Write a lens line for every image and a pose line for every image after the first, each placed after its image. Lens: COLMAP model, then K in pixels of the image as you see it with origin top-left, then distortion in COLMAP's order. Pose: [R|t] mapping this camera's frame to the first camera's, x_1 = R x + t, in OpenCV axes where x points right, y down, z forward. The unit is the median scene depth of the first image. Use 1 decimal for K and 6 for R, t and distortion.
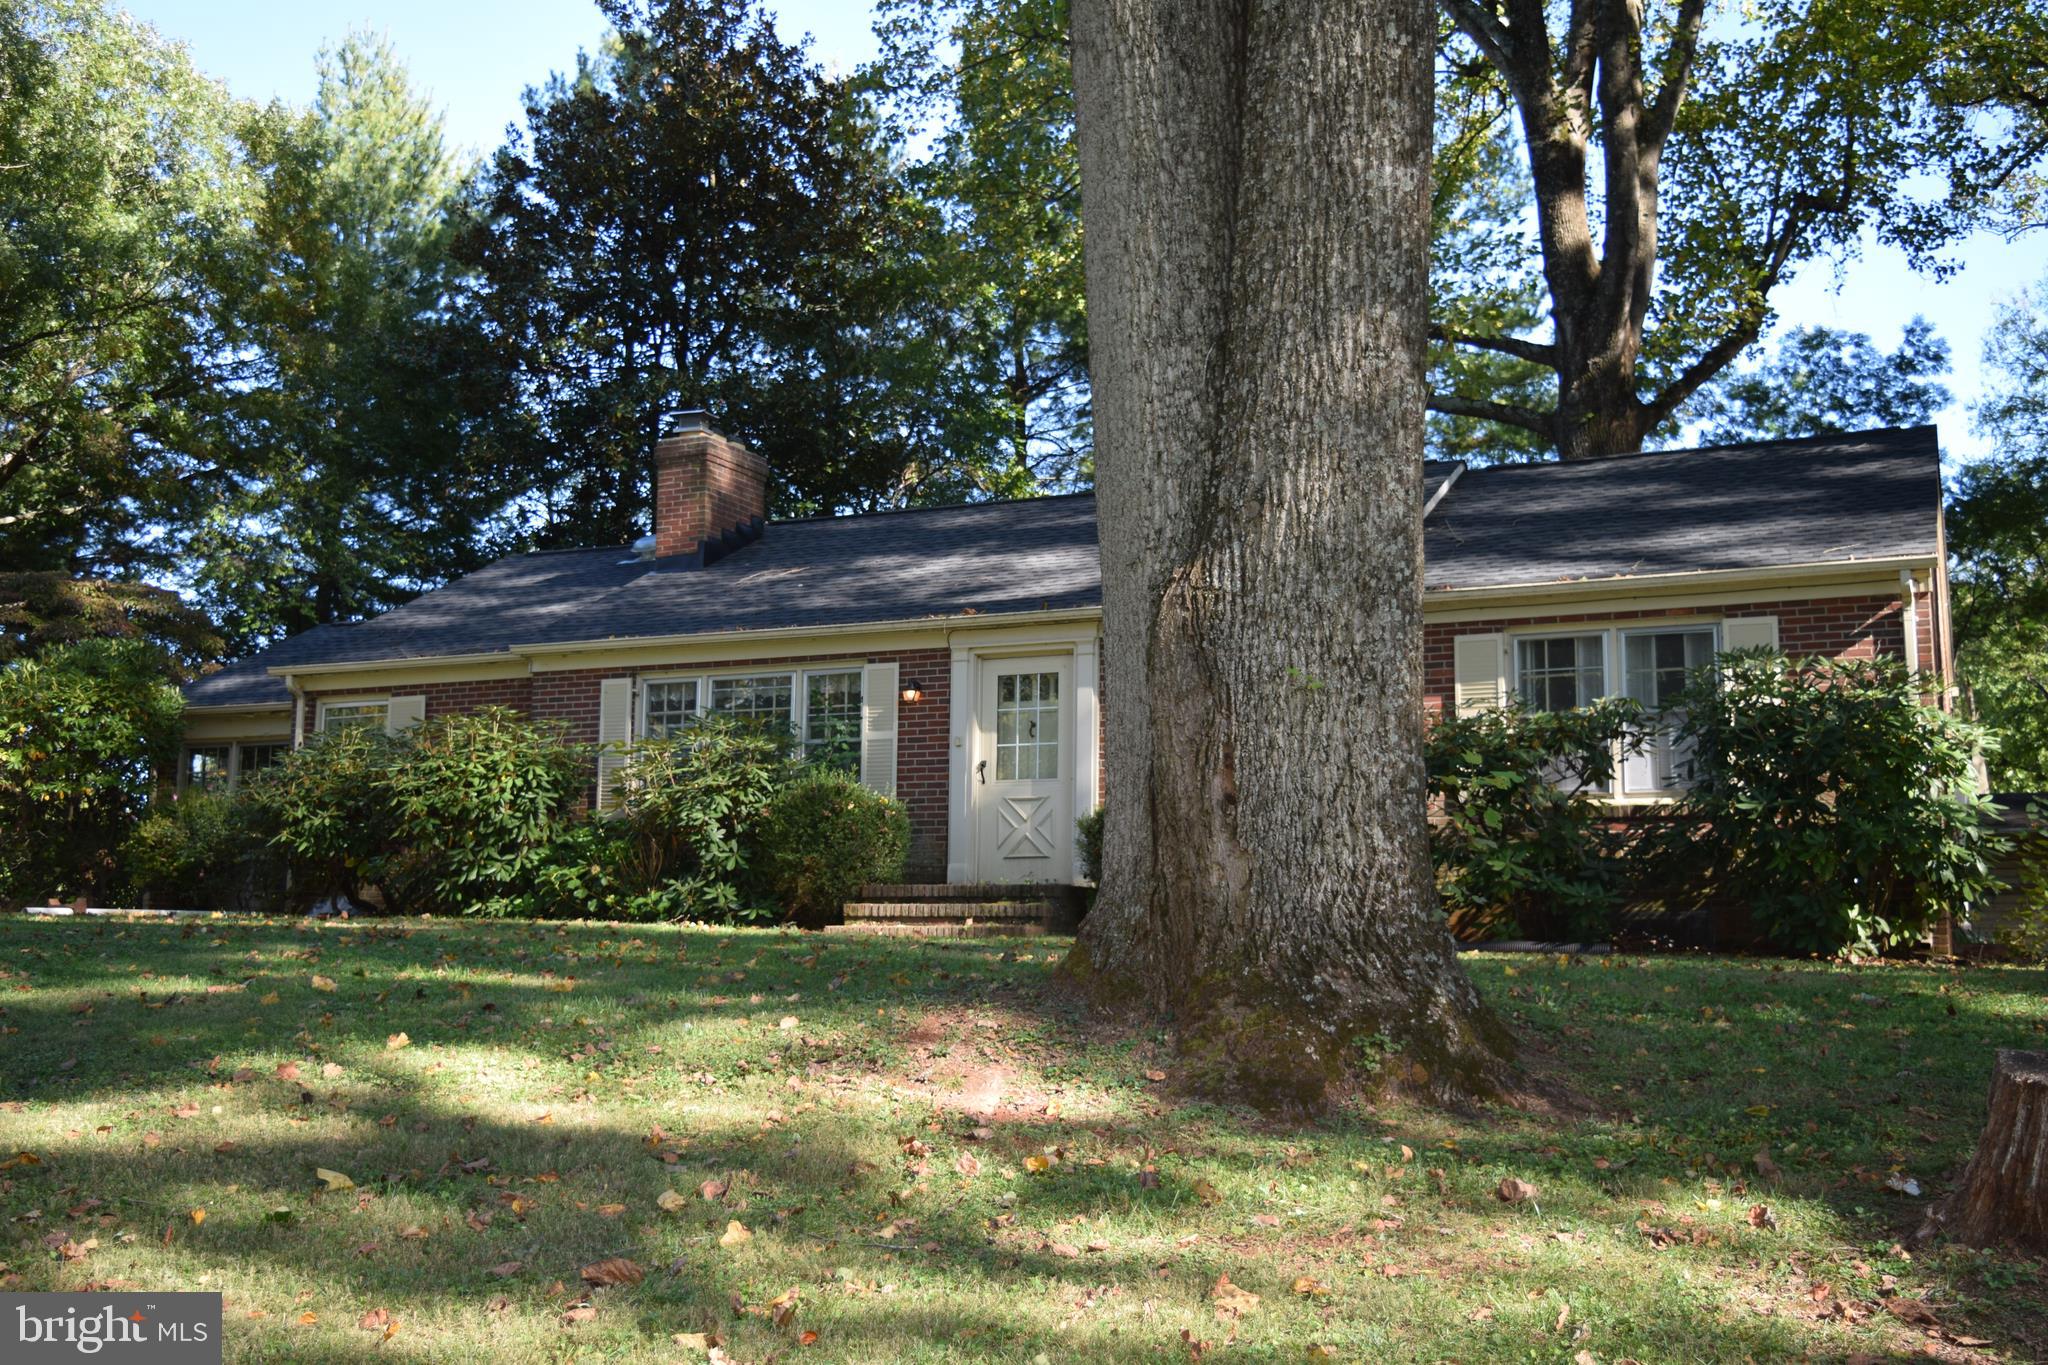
lens RADIAL K [[2057.8, 0, 1024.0], [0, 2057.8, 682.5], [0, 0, 1]] dist [-0.031426, 0.000583]
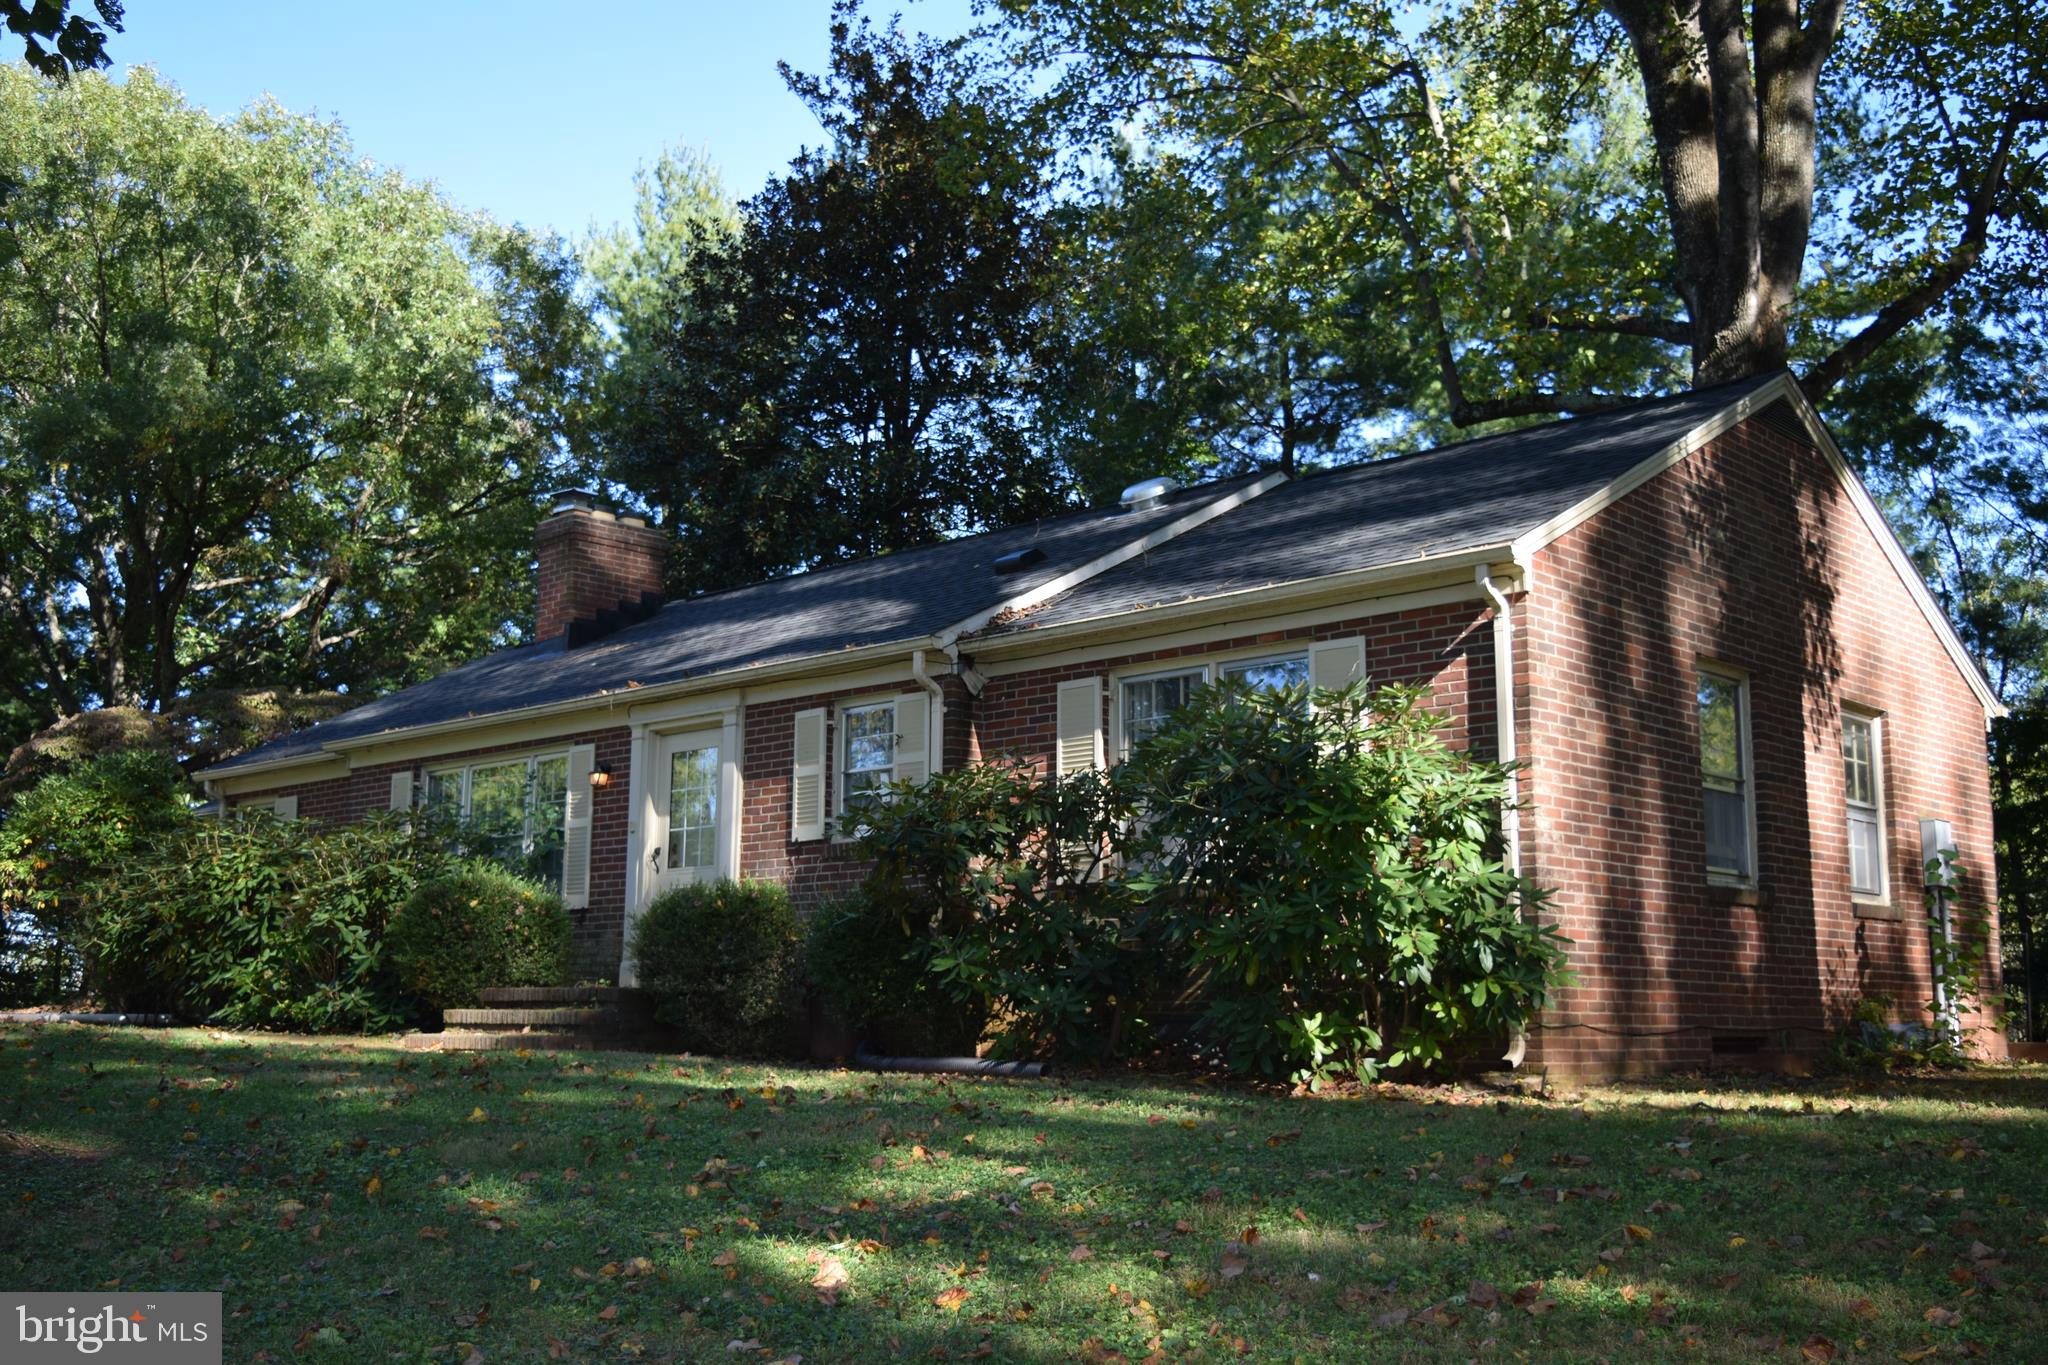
lens RADIAL K [[2057.8, 0, 1024.0], [0, 2057.8, 682.5], [0, 0, 1]] dist [-0.031426, 0.000583]
pose [[0.948894, -0.057415, -0.310327, 0.421834], [0.047510, 0.998094, -0.039390, 0.008760], [0.311997, 0.022634, 0.949813, 0.186681]]
